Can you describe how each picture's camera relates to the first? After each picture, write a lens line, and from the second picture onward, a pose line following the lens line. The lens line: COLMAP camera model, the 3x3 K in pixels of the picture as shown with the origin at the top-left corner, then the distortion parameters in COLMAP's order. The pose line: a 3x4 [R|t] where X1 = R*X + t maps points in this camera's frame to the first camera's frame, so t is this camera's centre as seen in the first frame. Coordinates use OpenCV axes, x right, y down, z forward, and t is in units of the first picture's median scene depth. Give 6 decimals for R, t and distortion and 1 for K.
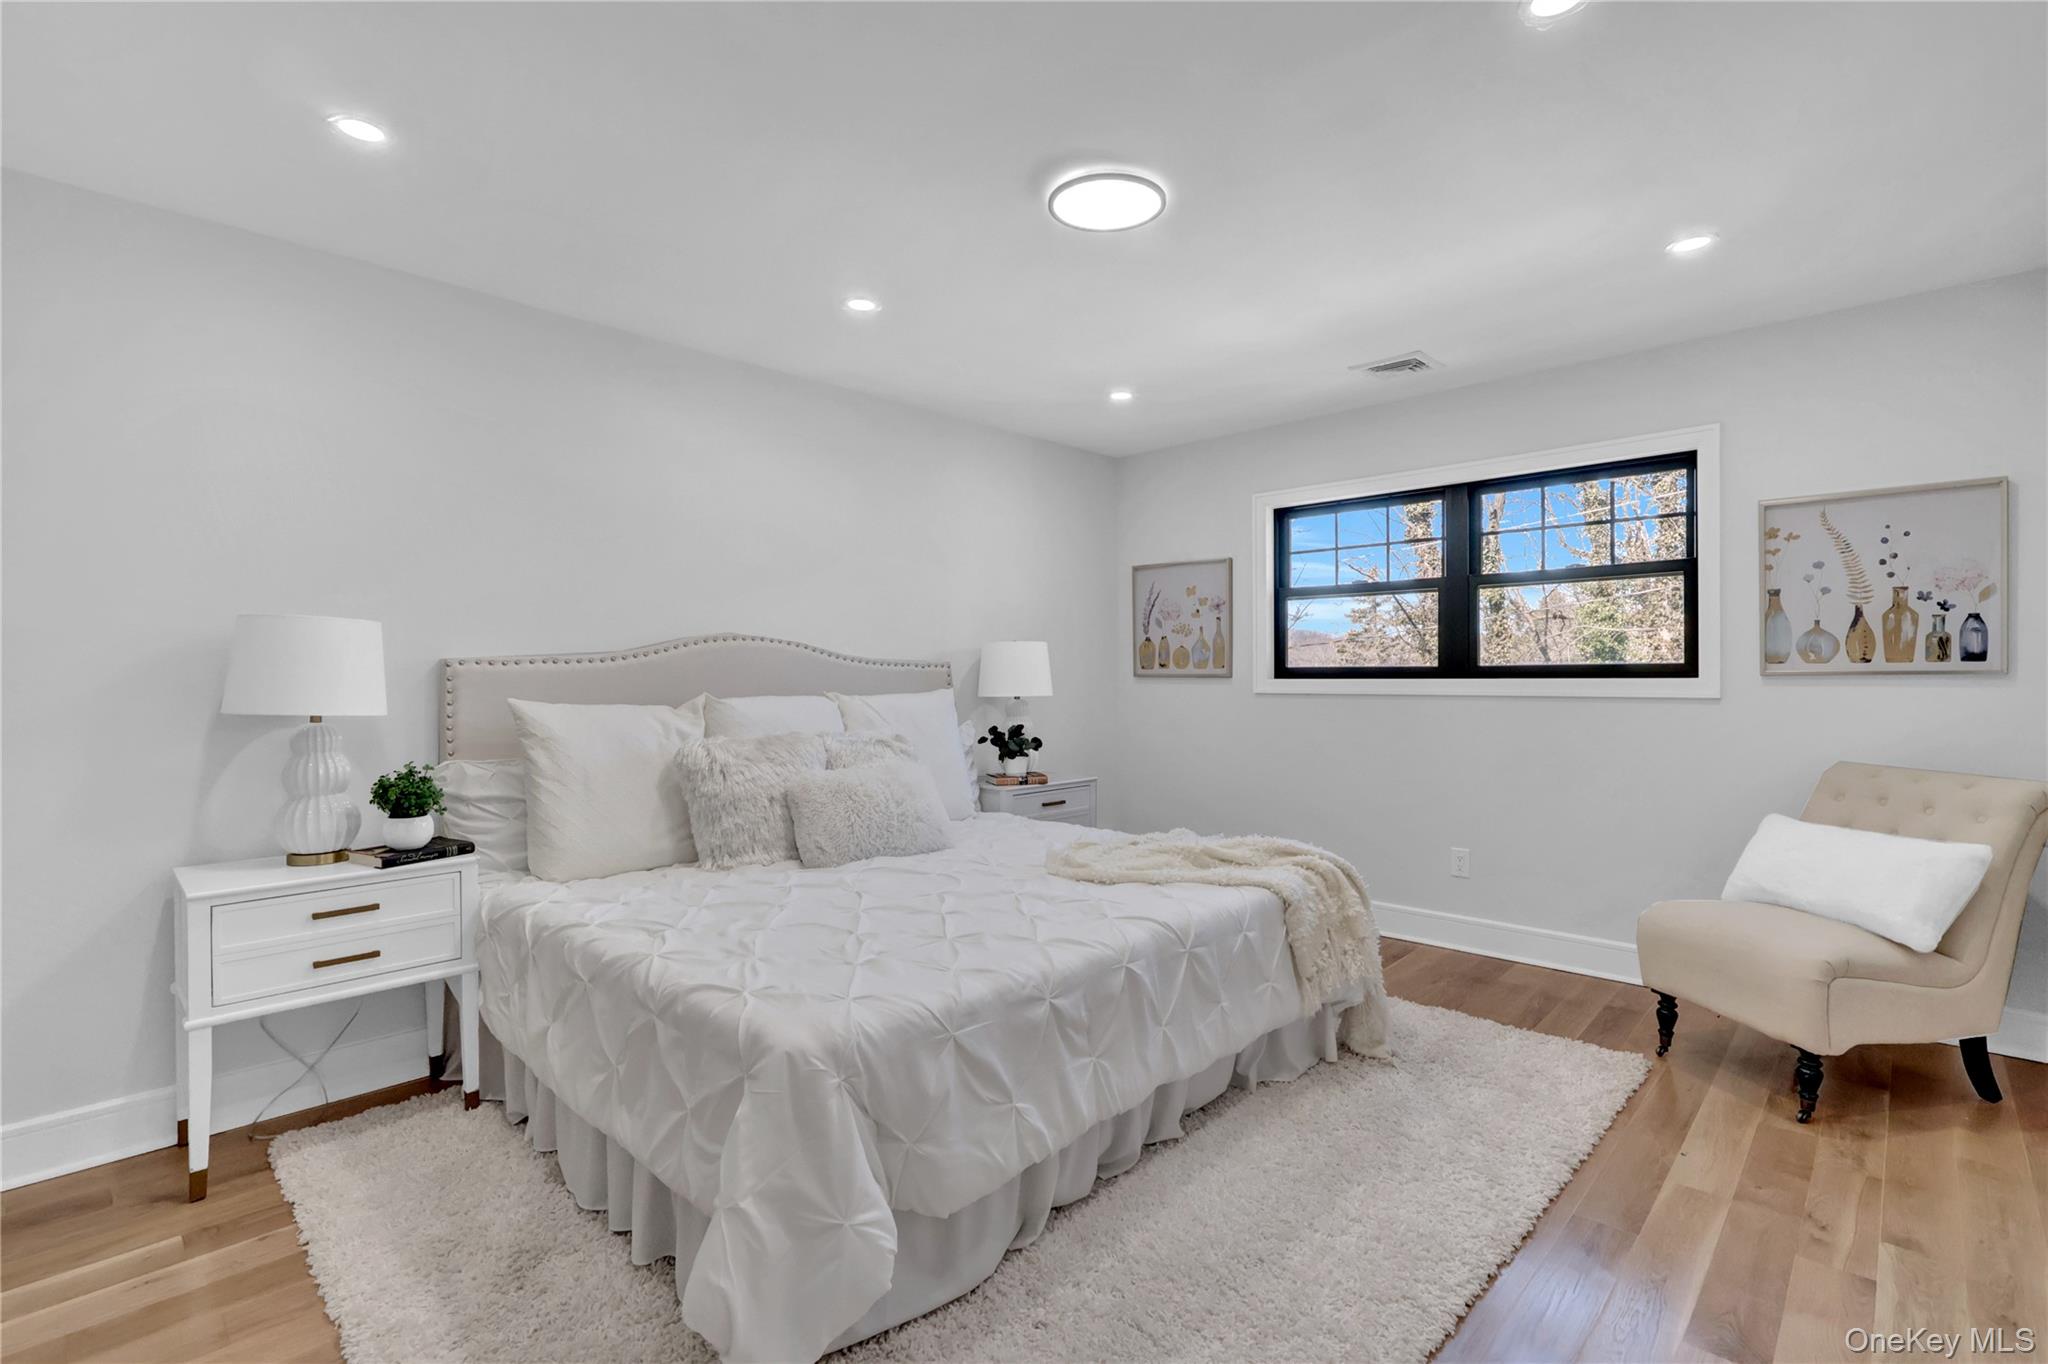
lens RADIAL K [[955.1, 0, 1020.7], [0, 955.1, 677.3], [0, 0, 1]] dist [-0.002501, -0.000372]
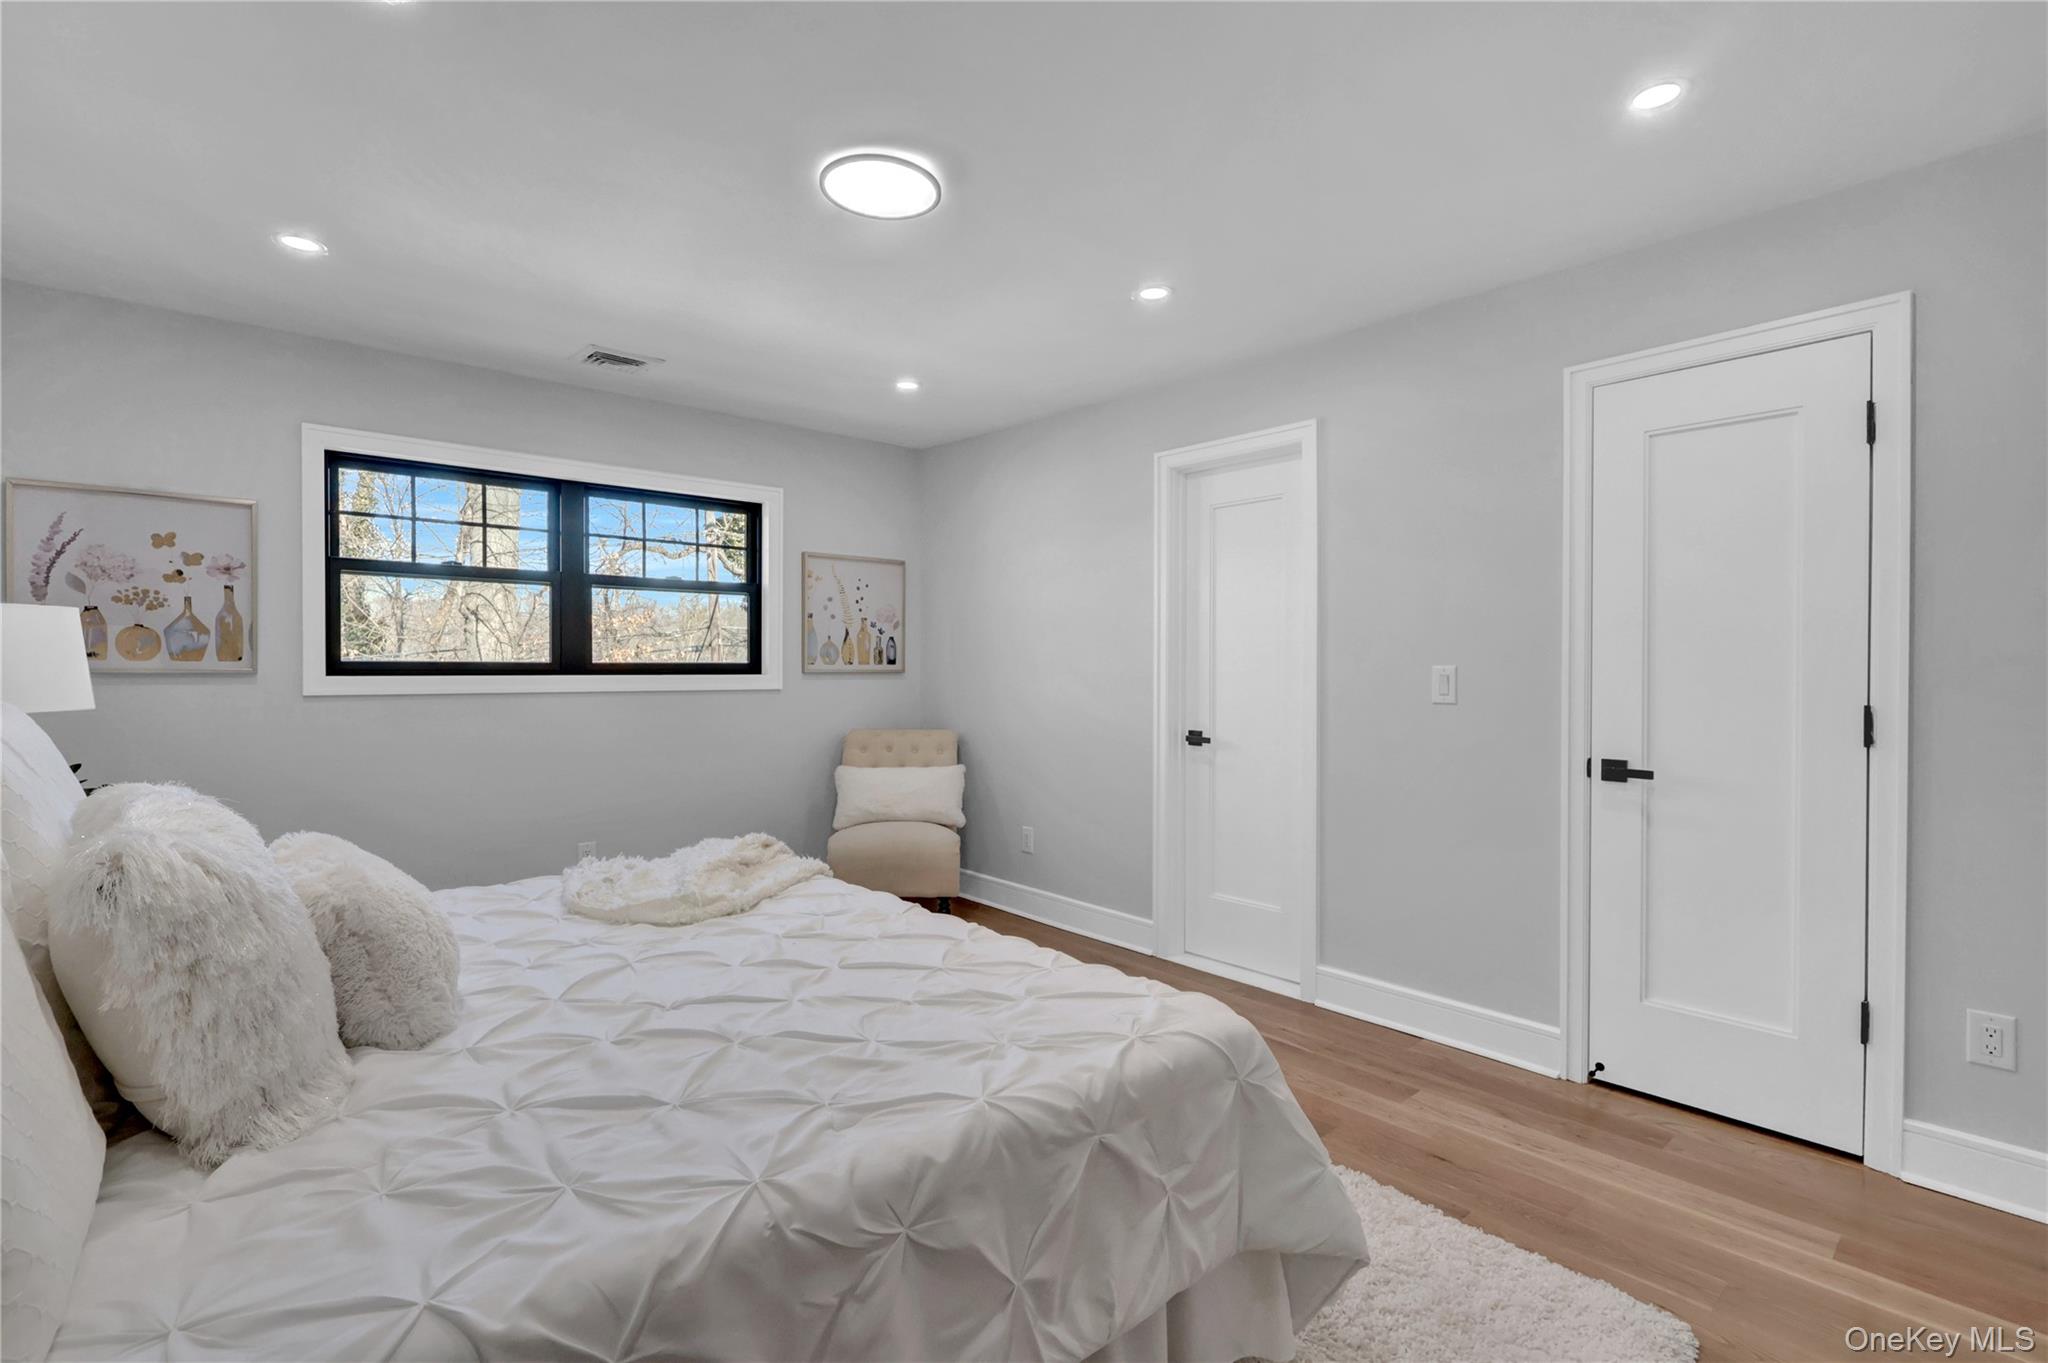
lens RADIAL K [[955.1, 0, 1020.7], [0, 955.1, 676.8], [0, 0, 1]] dist [-0.002501, -0.000372]
pose [[0.076060, -0.000294, 0.997103, -0.511931], [0.002863, 0.999996, 0.000076, 0.004147], [-0.997099, 0.002849, 0.076061, 0.464707]]
